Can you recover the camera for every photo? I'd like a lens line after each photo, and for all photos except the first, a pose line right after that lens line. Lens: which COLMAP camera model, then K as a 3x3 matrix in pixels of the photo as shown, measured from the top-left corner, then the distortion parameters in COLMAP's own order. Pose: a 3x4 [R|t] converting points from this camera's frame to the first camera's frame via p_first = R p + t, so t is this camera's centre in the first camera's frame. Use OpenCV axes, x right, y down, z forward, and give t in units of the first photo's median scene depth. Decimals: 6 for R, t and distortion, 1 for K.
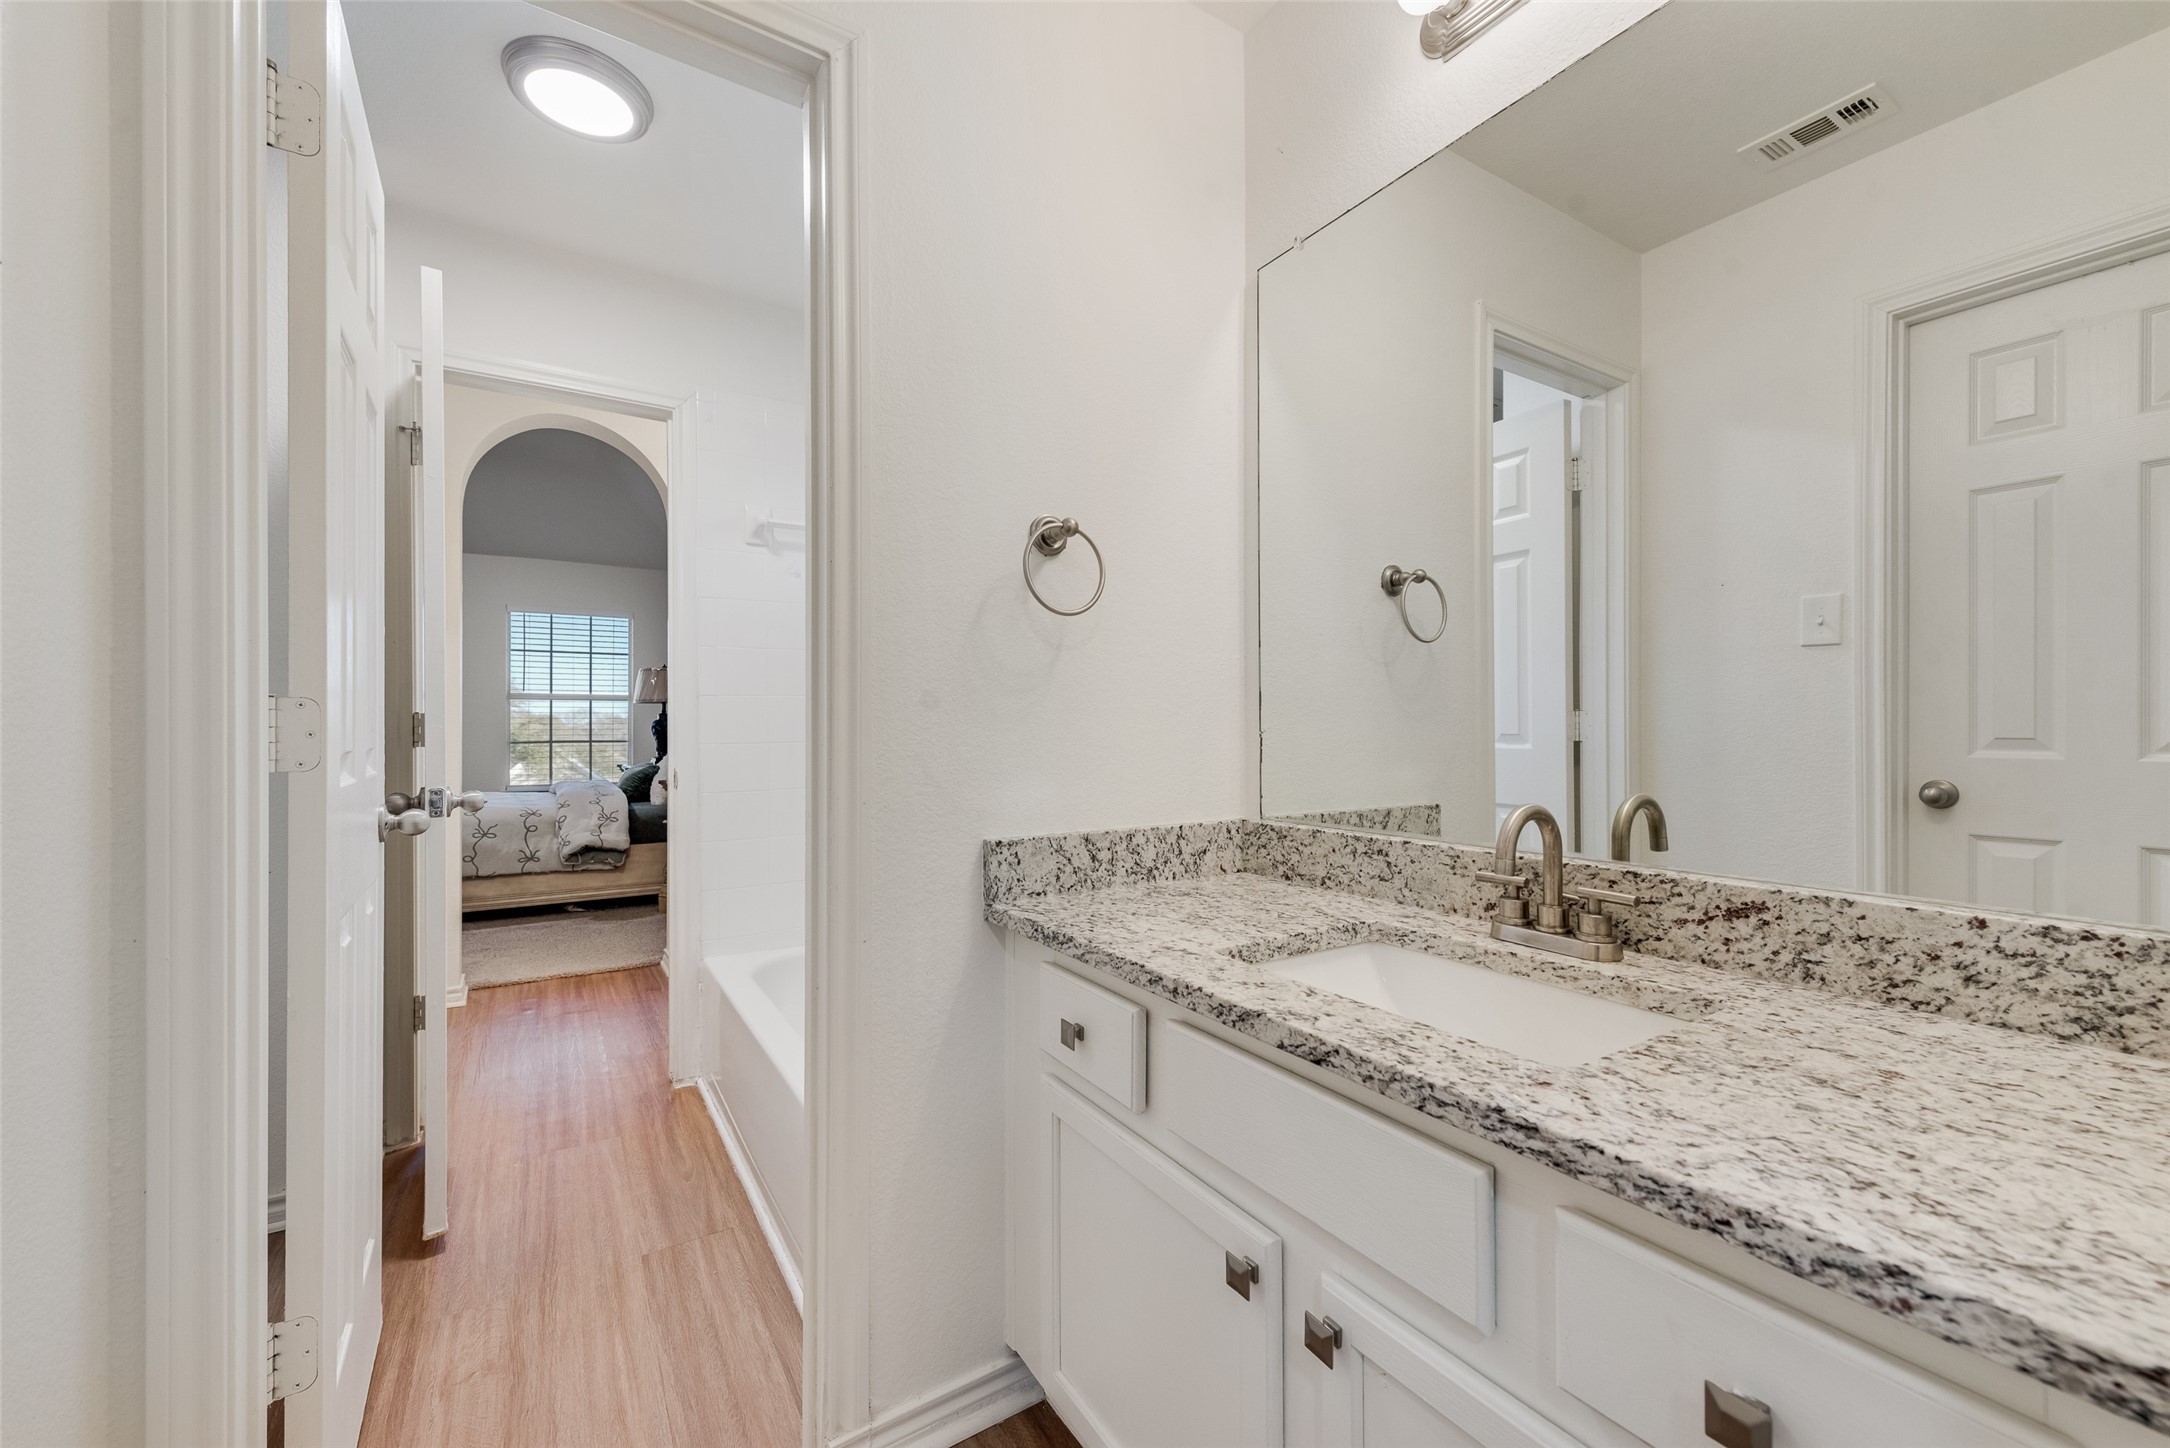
lens RADIAL K [[855.7, 0, 1084.9], [0, 855.7, 724.8], [0, 0, 1]] dist [0.014890, -0.003610]
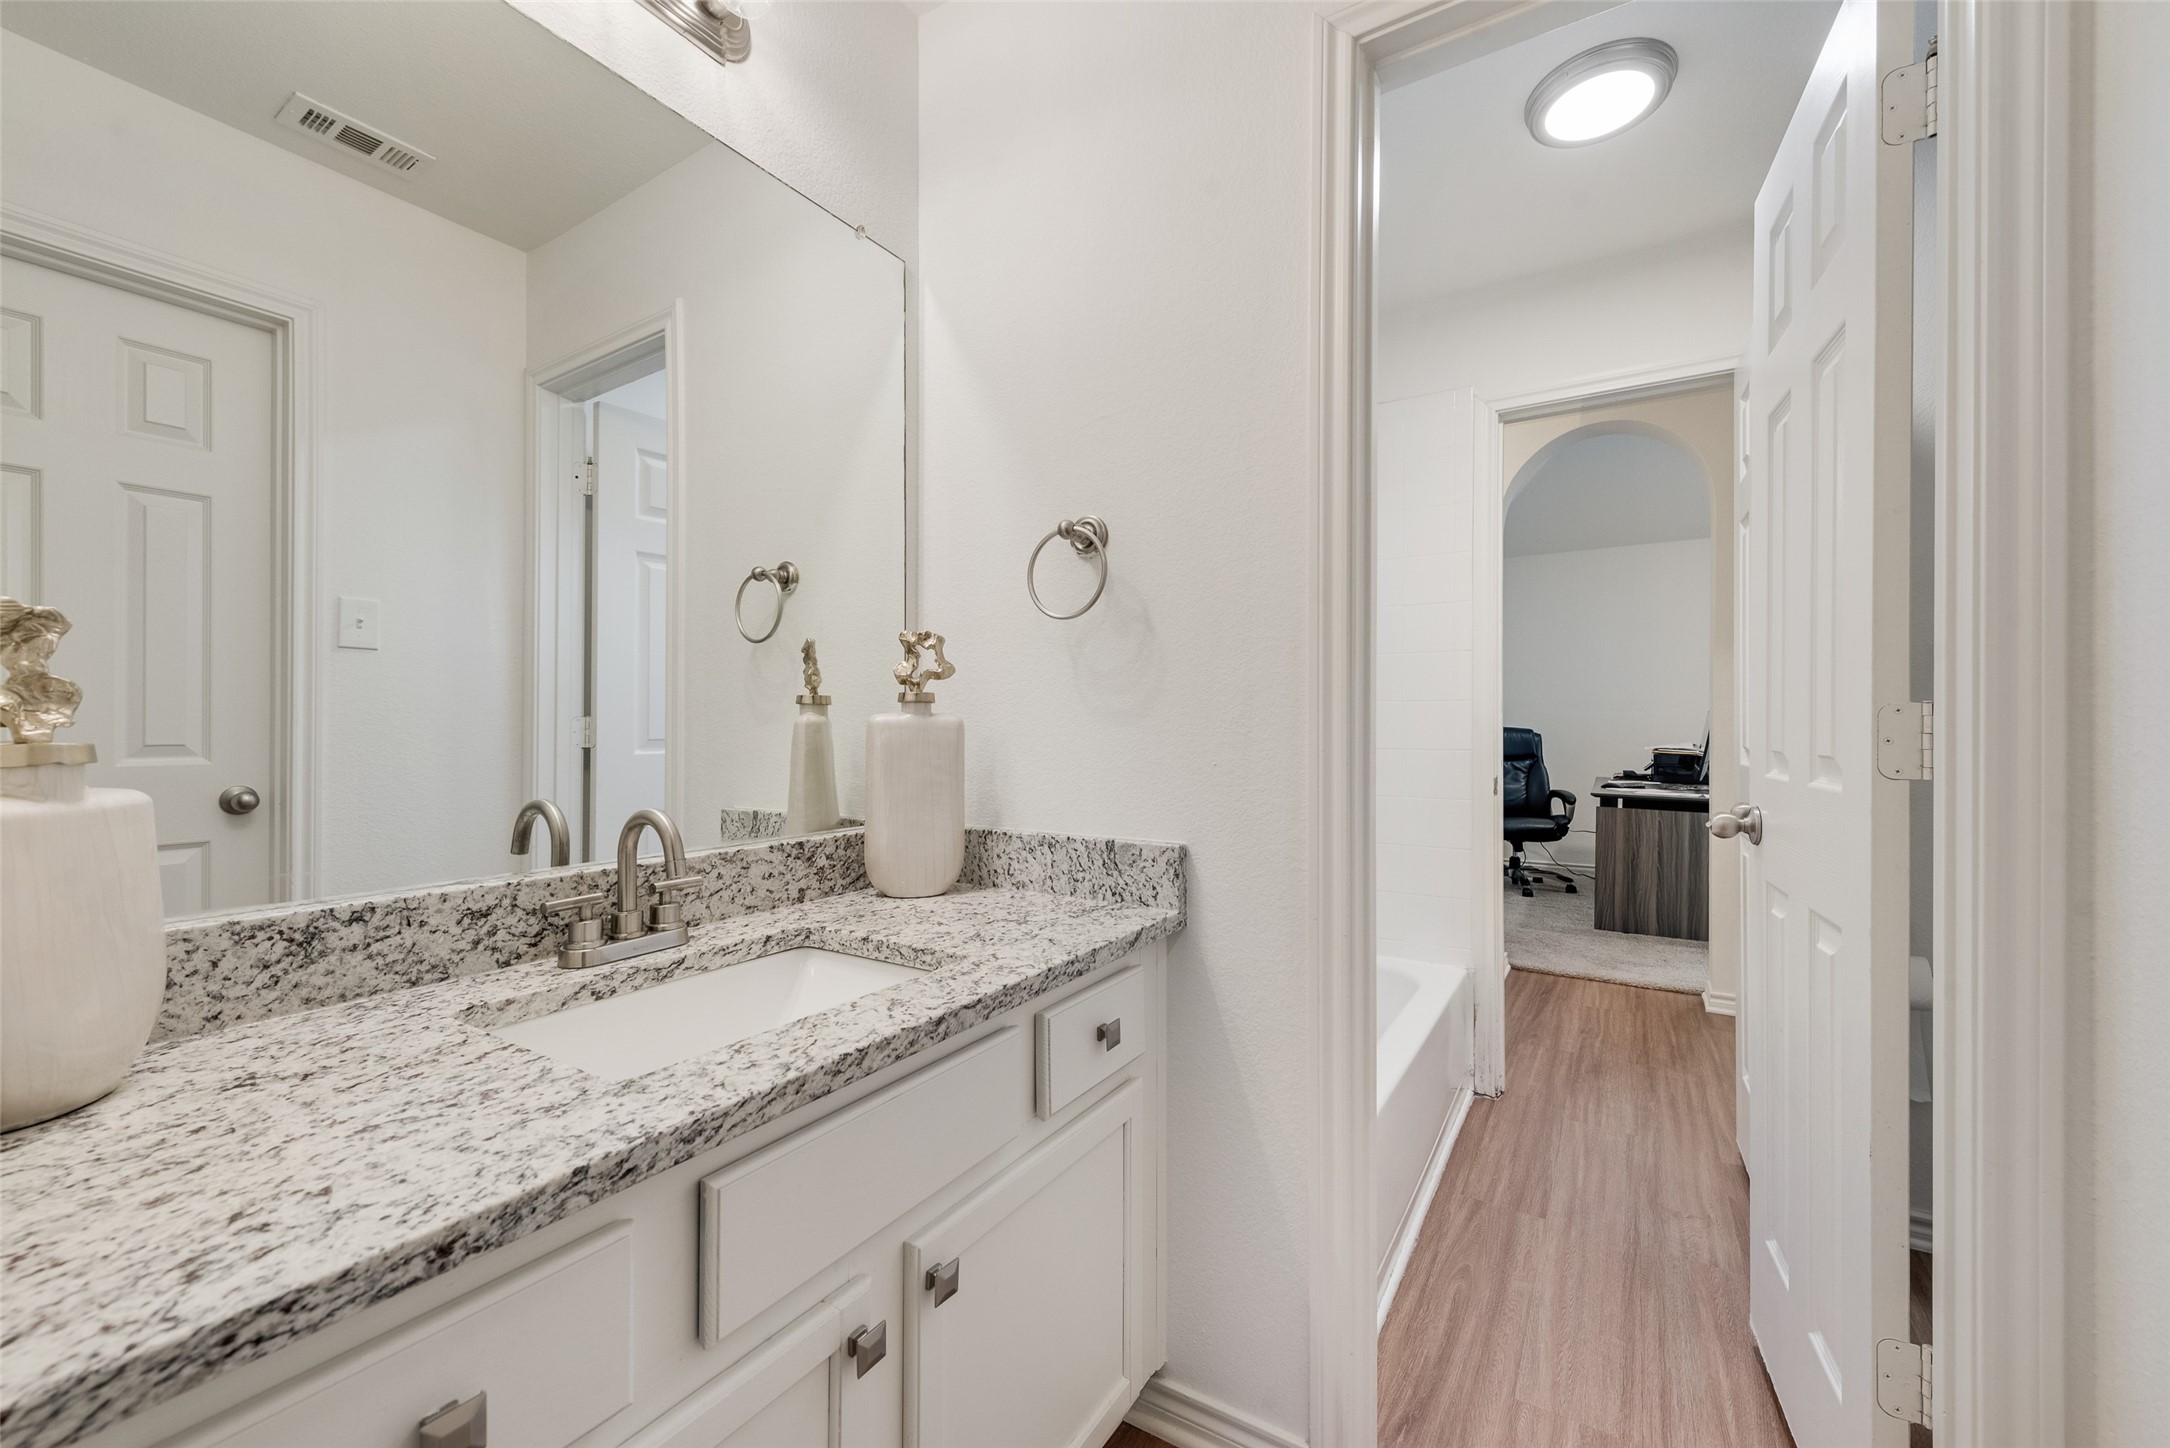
lens RADIAL K [[855.7, 0, 1085.5], [0, 855.7, 728.5], [0, 0, 1]] dist [0.014890, -0.003610]
pose [[-0.430587, 0.004287, 0.902539, -1.087835], [0.000891, 0.999990, -0.004325, 0.001157], [-0.902549, -0.001058, -0.430586, 1.736123]]
